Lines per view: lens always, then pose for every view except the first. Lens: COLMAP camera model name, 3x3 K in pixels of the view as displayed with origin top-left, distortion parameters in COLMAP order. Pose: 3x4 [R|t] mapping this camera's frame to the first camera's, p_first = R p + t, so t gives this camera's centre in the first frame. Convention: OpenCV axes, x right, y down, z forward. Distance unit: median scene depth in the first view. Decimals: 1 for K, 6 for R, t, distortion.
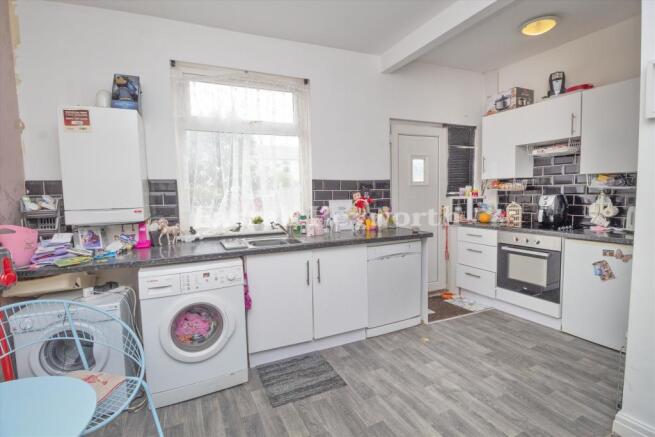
lens RADIAL K [[306.1, 0, 325.7], [0, 306.1, 217.7], [0, 0, 1]] dist [-0.003841, -0.001596]
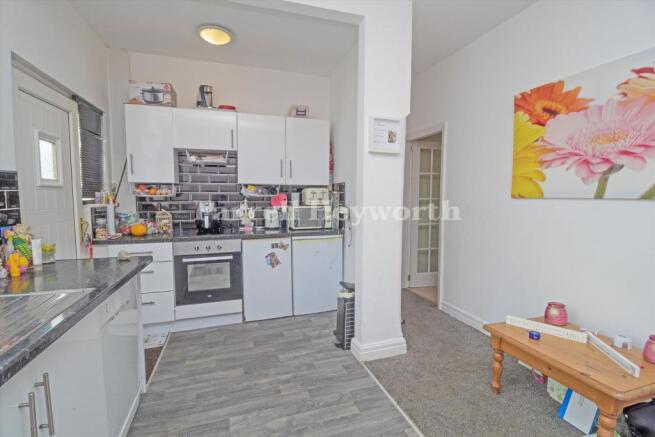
lens RADIAL K [[306.1, 0, 323.3], [0, 306.1, 217.9], [0, 0, 1]] dist [-0.003841, -0.001596]
pose [[0.125495, -0.050310, 0.990818, -0.218250], [0.079466, 0.996014, 0.040509, -0.025286], [-0.988907, 0.073653, 0.128992, 0.405973]]
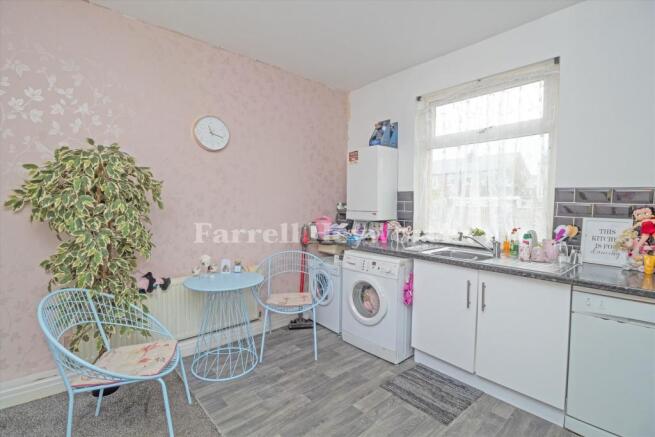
lens RADIAL K [[306.1, 0, 324.3], [0, 306.1, 218.3], [0, 0, 1]] dist [-0.003841, -0.001596]
pose [[0.279748, 0.072709, -0.957316, 0.932051], [-0.097148, 0.994154, 0.047118, -0.056939], [0.955146, 0.079820, 0.285176, 0.455035]]
